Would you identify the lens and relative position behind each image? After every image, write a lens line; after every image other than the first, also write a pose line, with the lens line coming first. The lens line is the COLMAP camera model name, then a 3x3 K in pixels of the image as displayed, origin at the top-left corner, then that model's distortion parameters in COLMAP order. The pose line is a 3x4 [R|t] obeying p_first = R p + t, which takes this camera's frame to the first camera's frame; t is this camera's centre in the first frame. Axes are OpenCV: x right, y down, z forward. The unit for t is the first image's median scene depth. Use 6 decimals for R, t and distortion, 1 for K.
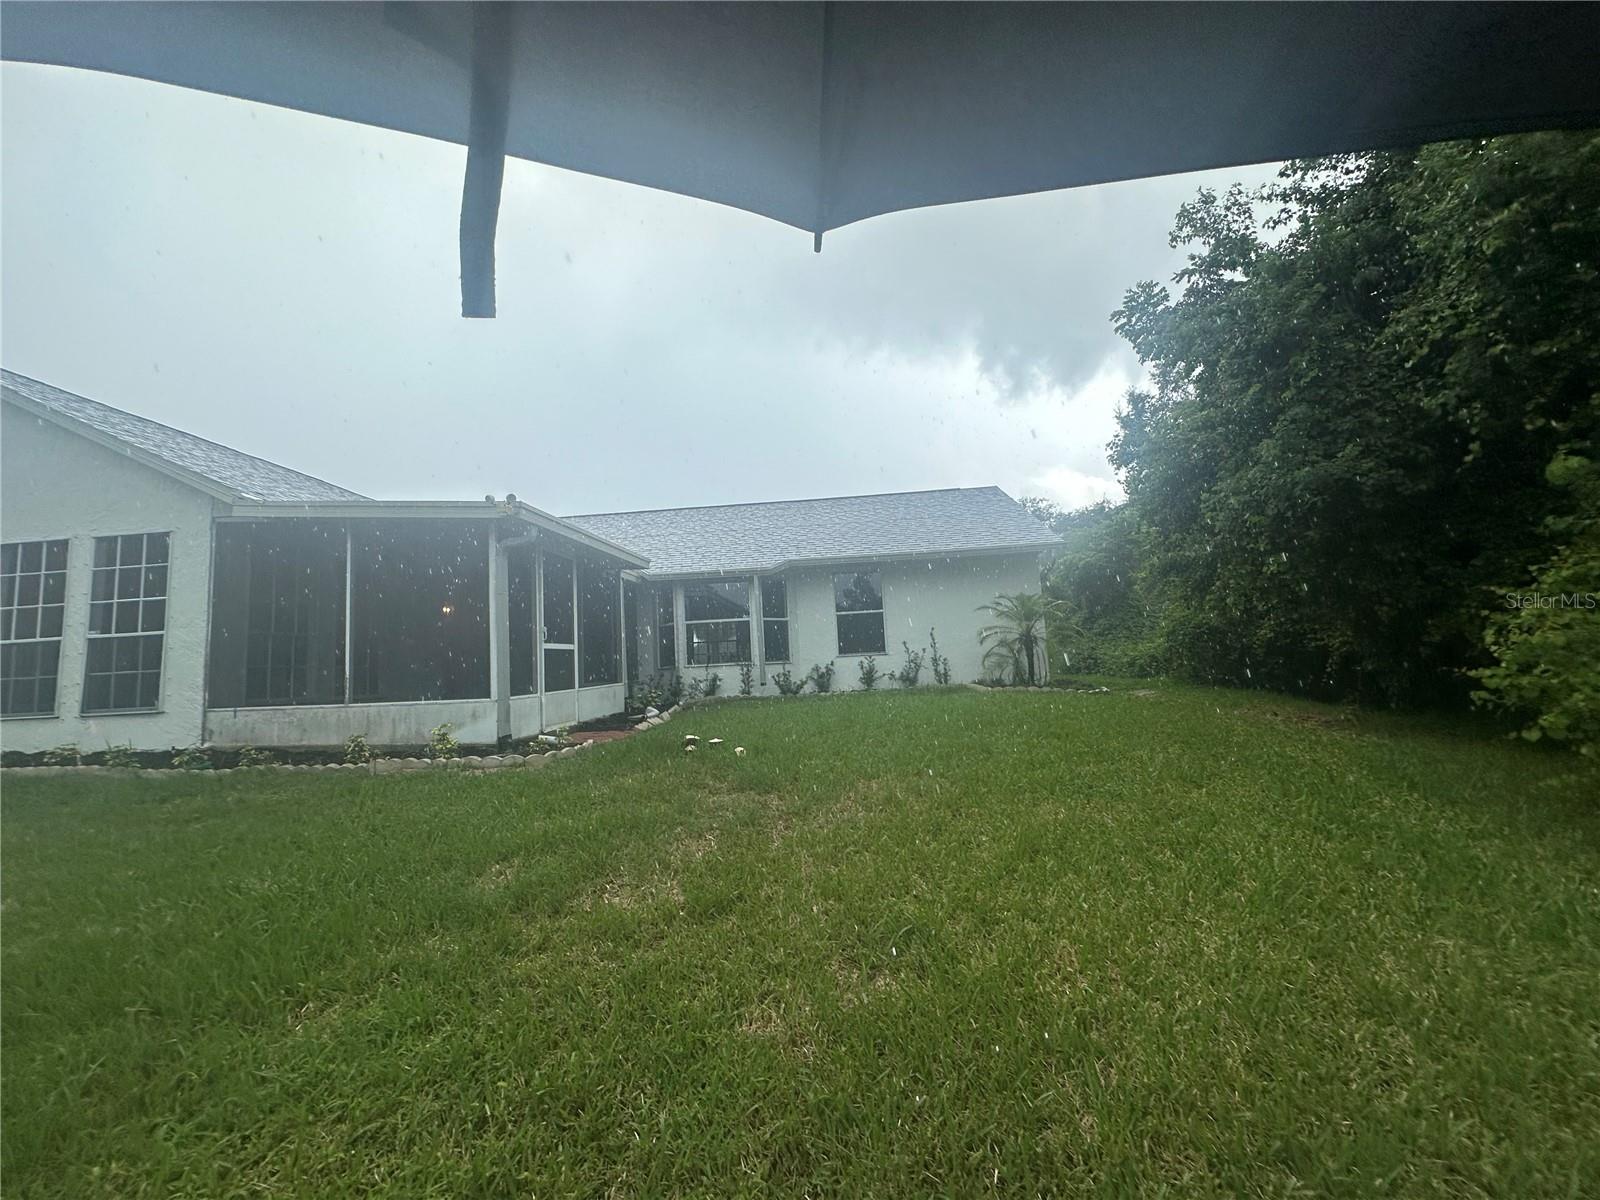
lens RADIAL K [[634.8, 0, 837.4], [0, 634.8, 605.0], [0, 0, 1]] dist [-0.002872, 0.001629]
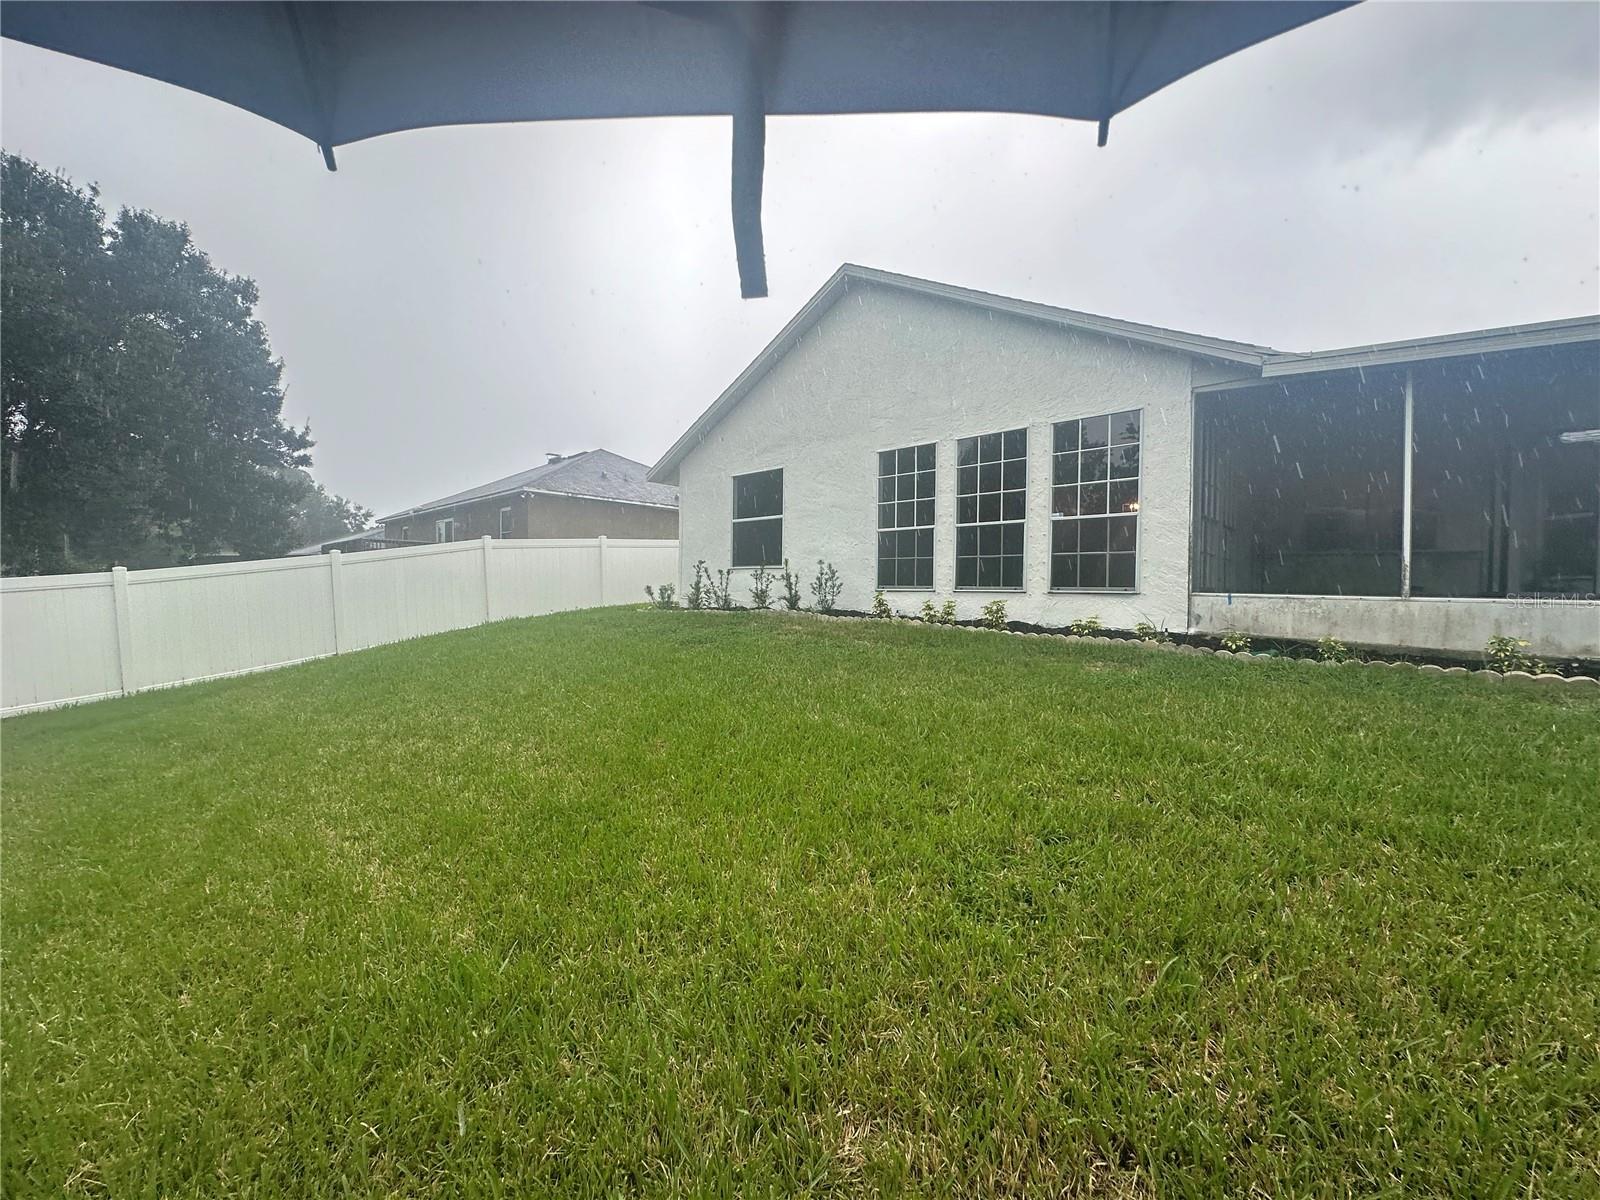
lens RADIAL K [[634.8, 0, 800.4], [0, 634.8, 598.8], [0, 0, 1]] dist [-0.002872, 0.001629]
pose [[0.796608, 0.066282, -0.600851, -0.868624], [0.006304, 0.993005, 0.117900, 0.055051], [0.604463, -0.097708, 0.790619, -0.114002]]
